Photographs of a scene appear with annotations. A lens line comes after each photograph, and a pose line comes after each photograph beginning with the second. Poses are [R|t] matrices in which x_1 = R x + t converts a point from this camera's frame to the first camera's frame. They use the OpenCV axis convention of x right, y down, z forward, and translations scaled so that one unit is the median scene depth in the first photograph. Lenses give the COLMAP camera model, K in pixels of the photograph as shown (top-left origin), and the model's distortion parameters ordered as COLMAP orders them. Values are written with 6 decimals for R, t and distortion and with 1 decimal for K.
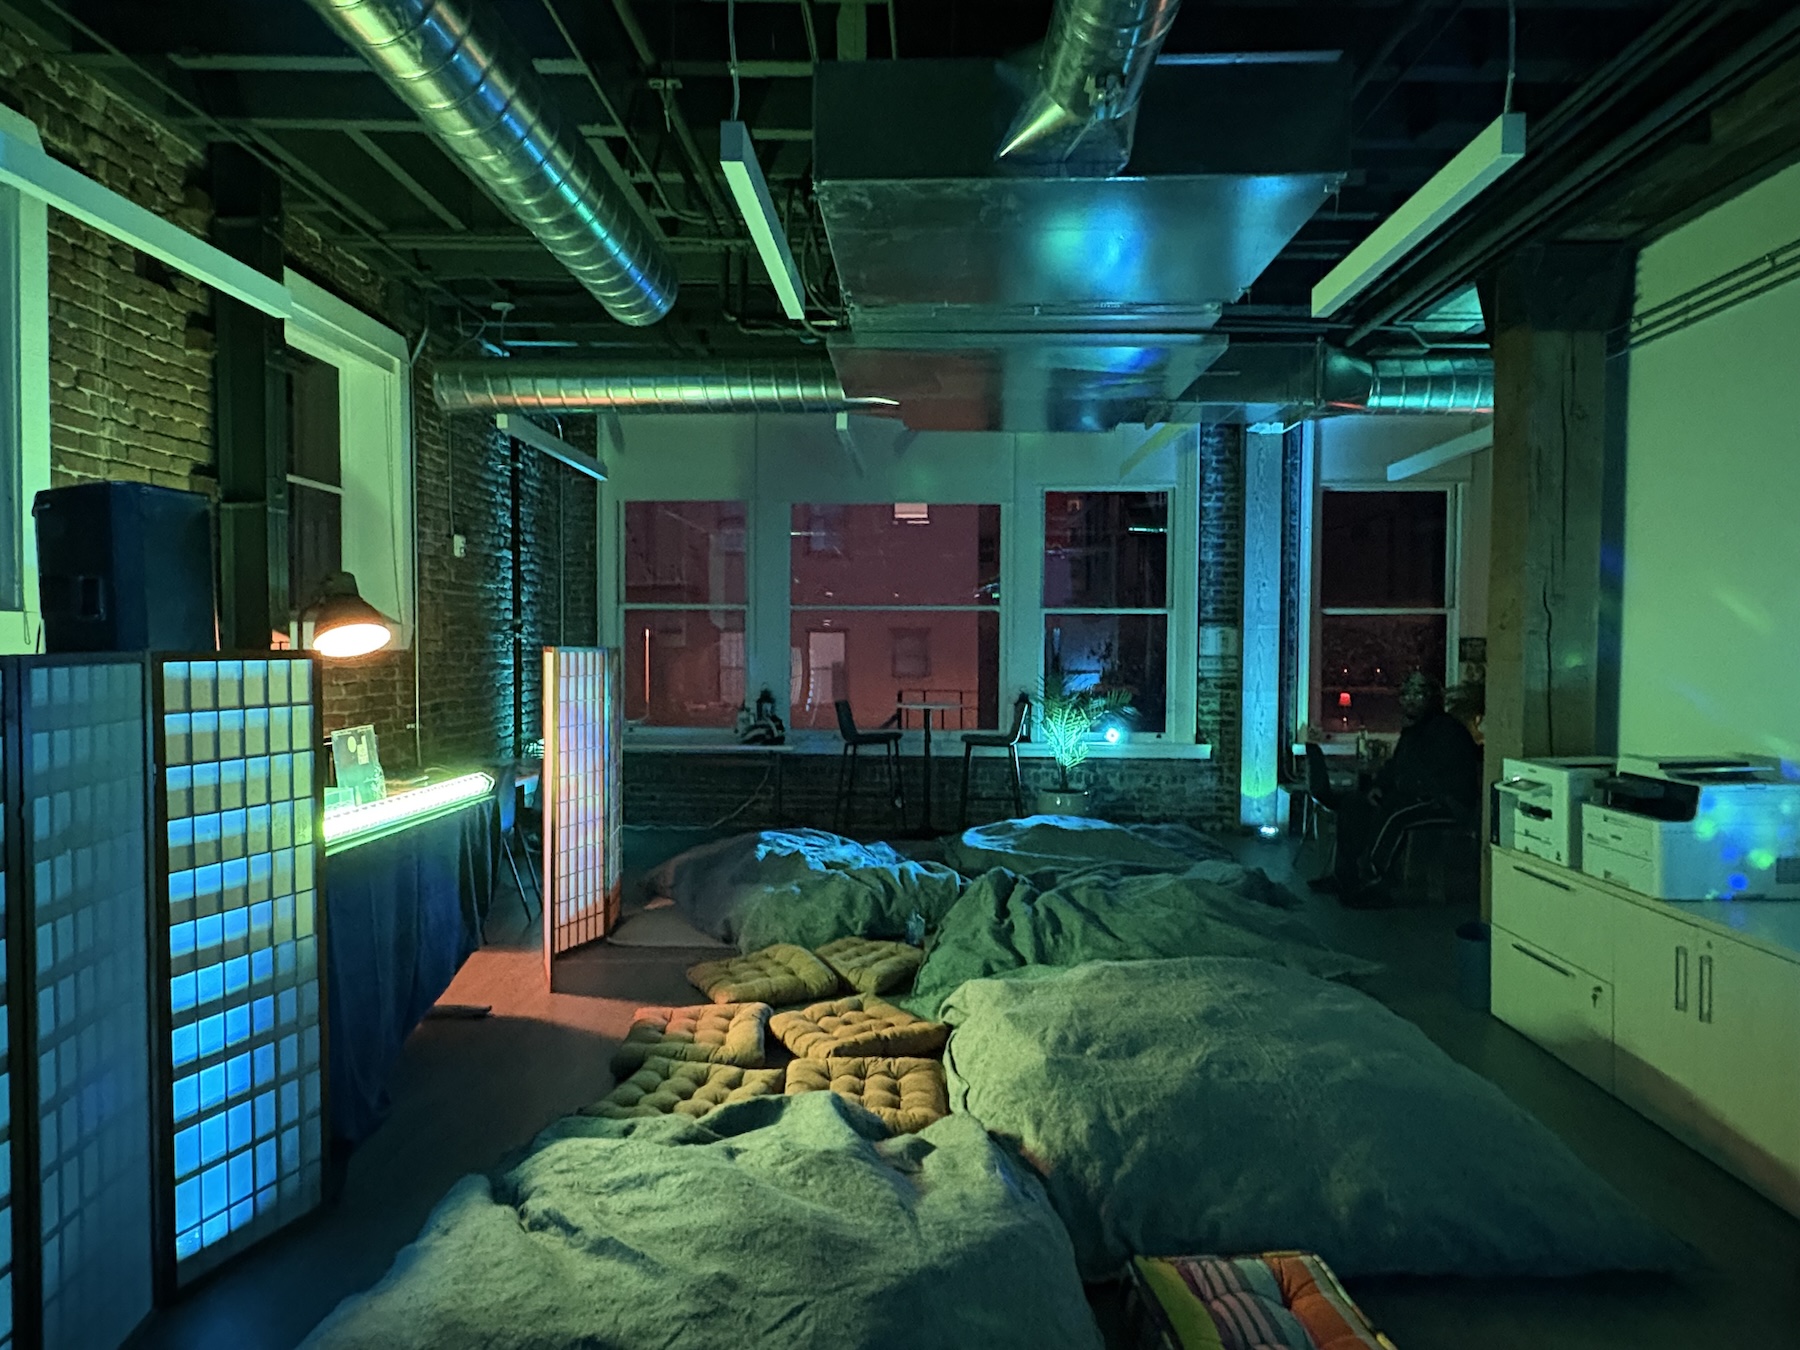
lens RADIAL K [[1018.7, 0, 895.8], [0, 1018.7, 672.8], [0, 0, 1]] dist [-0.001905, 0.003212]
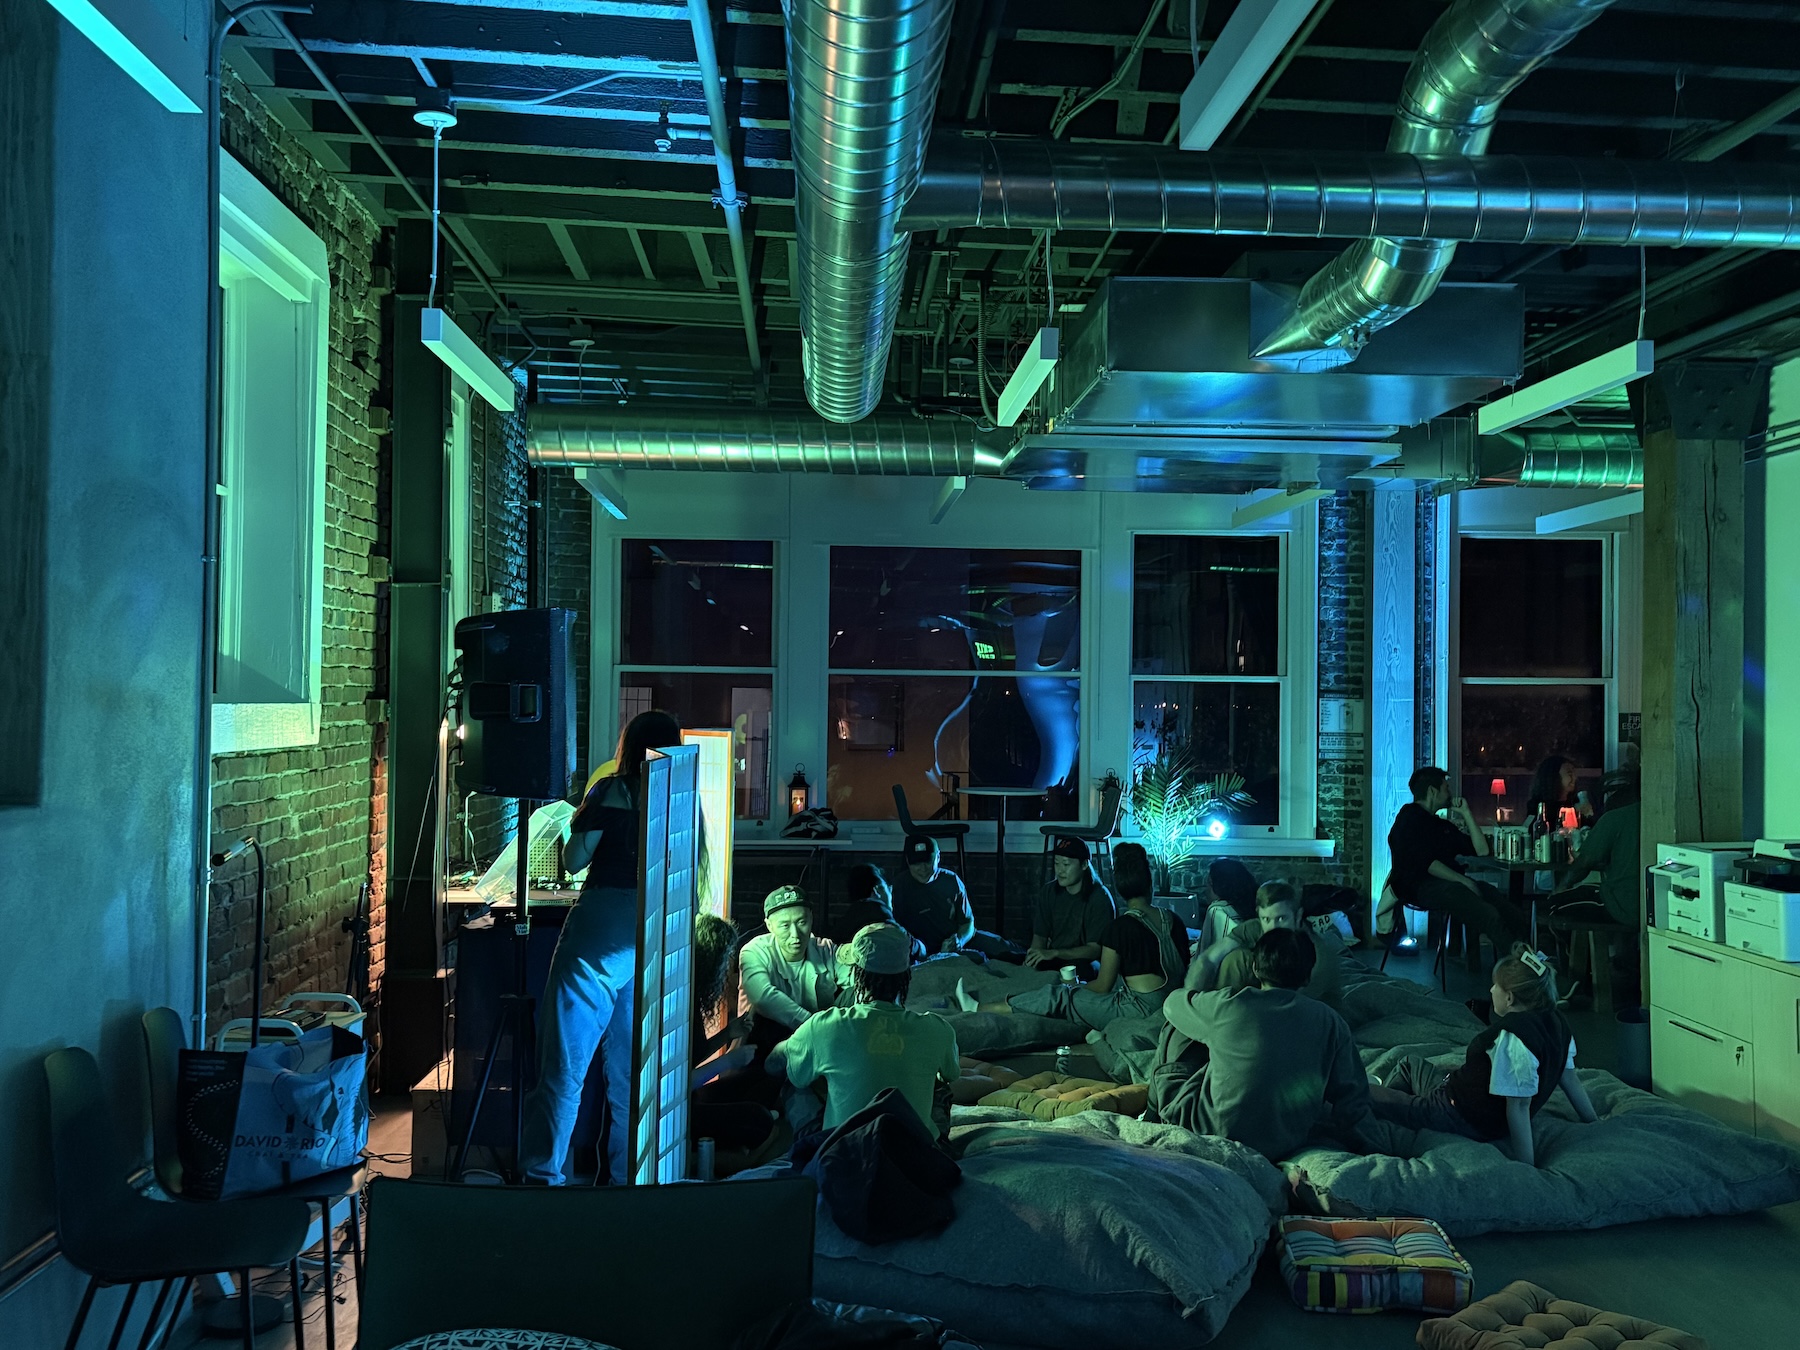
lens RADIAL K [[1620.6, 0, 907.7], [0, 1620.6, 665.1], [0, 0, 1]] dist [0.033253, -0.005471]
pose [[0.995898, 0.008090, 0.090125, -0.316878], [-0.003848, 0.998881, -0.047139, -0.016917], [-0.090405, 0.046599, 0.994814, -0.594958]]
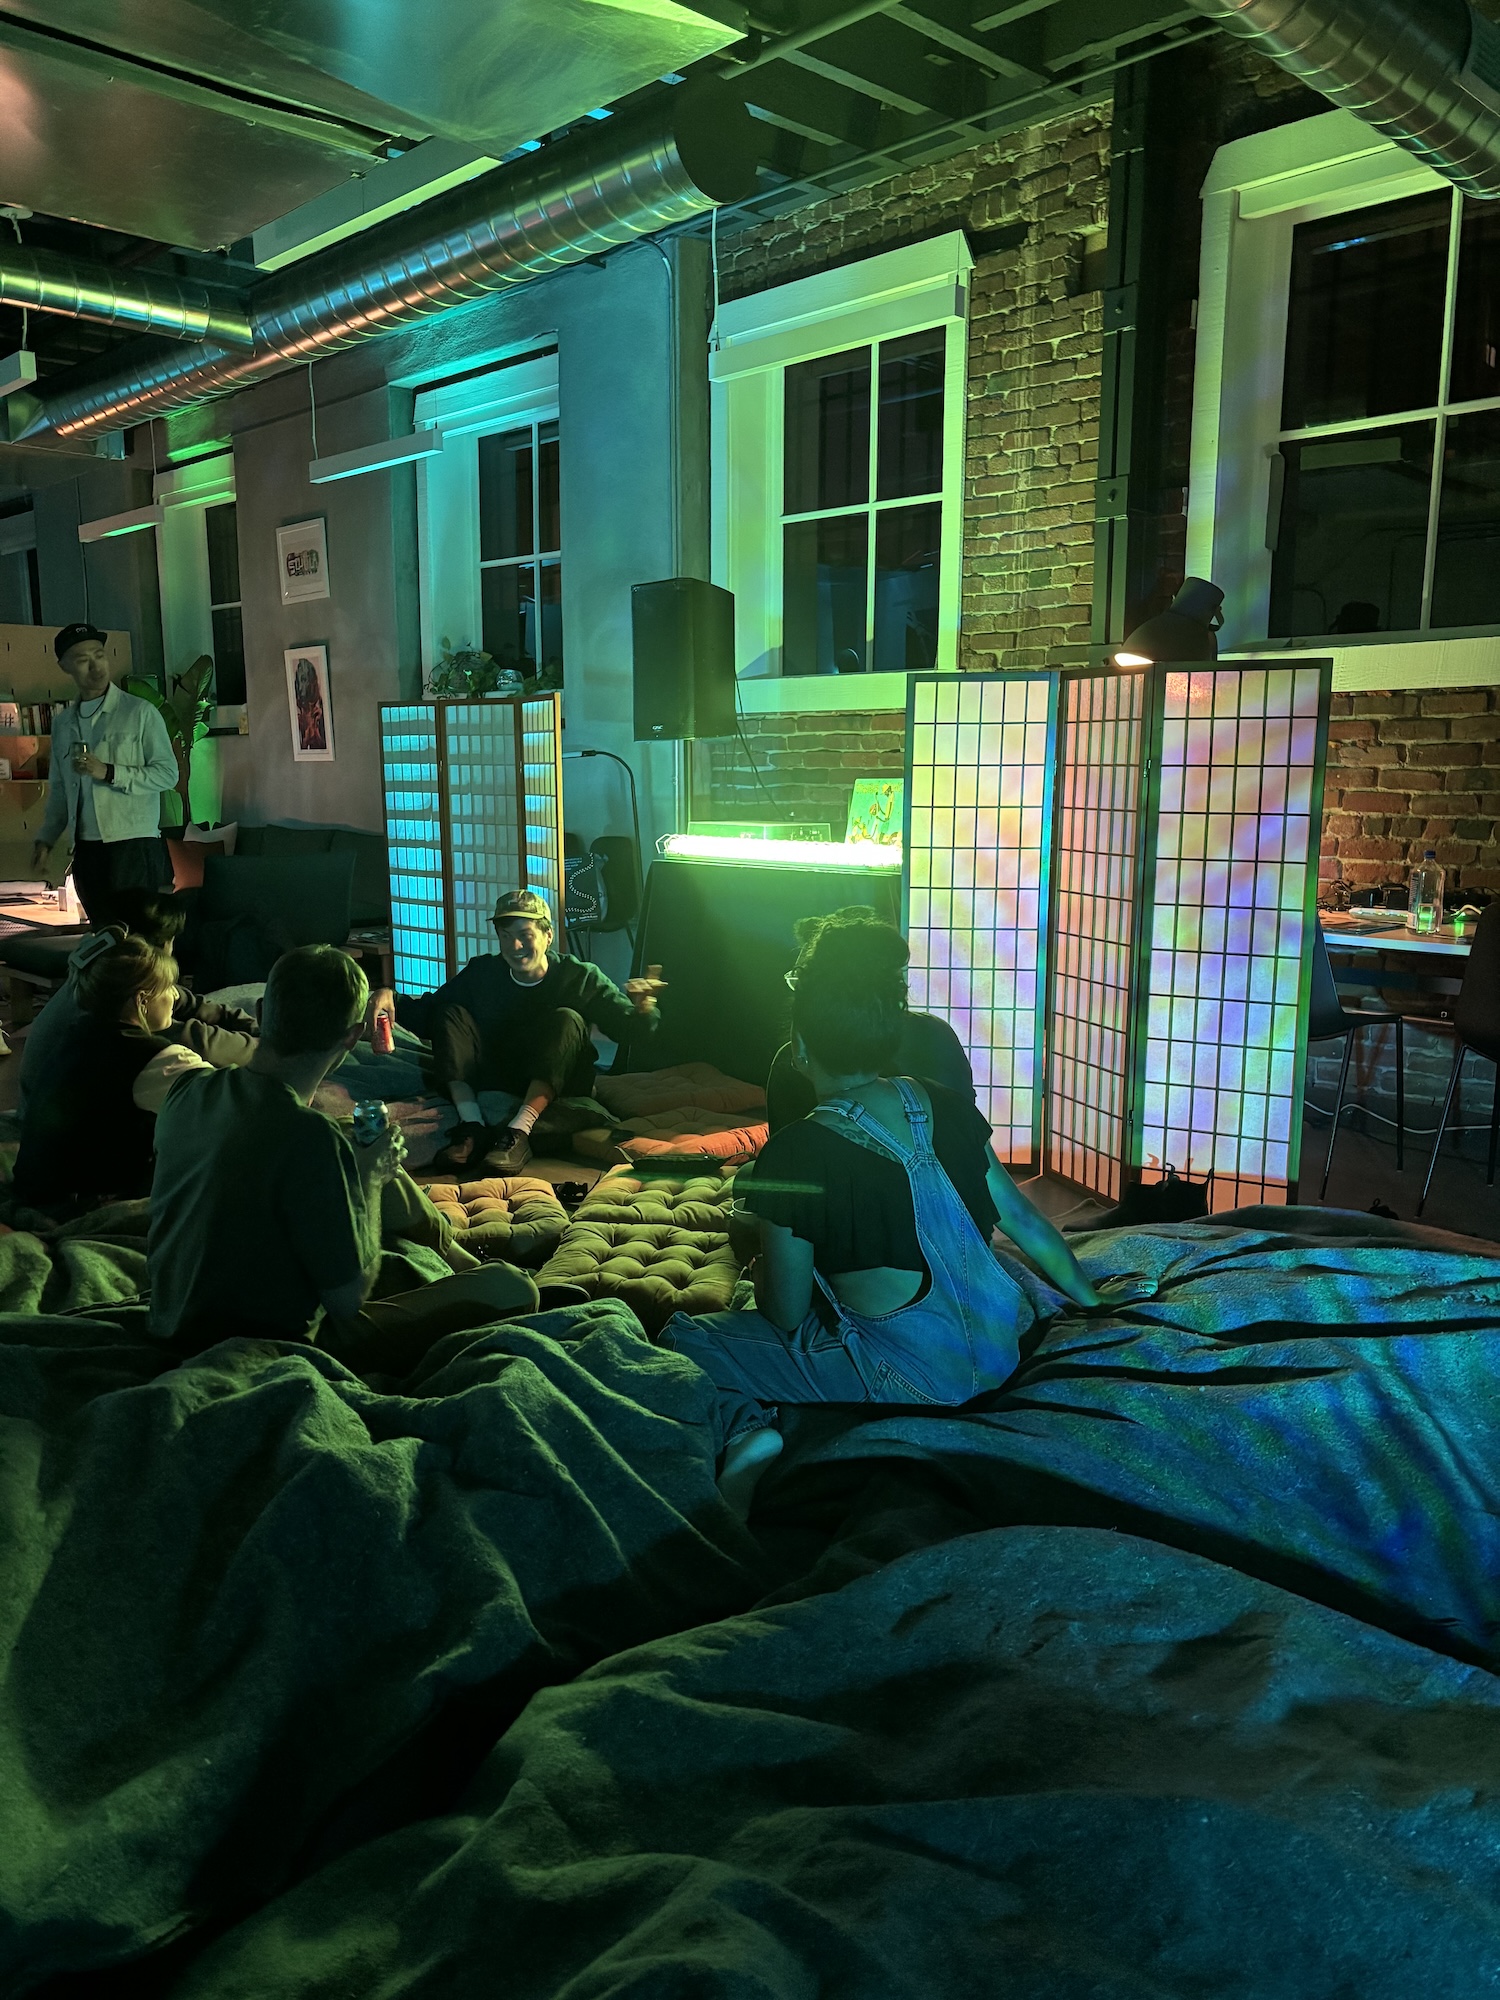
lens RADIAL K [[1512.8, 0, 746.7], [0, 1512.8, 1018.9], [0, 0, 1]] dist [0.025251, -0.012357]
pose [[-0.691626, 0.114540, -0.713115, 0.522693], [-0.025639, 0.982829, 0.182728, 0.020681], [0.721800, 0.144663, -0.676814, 1.721310]]
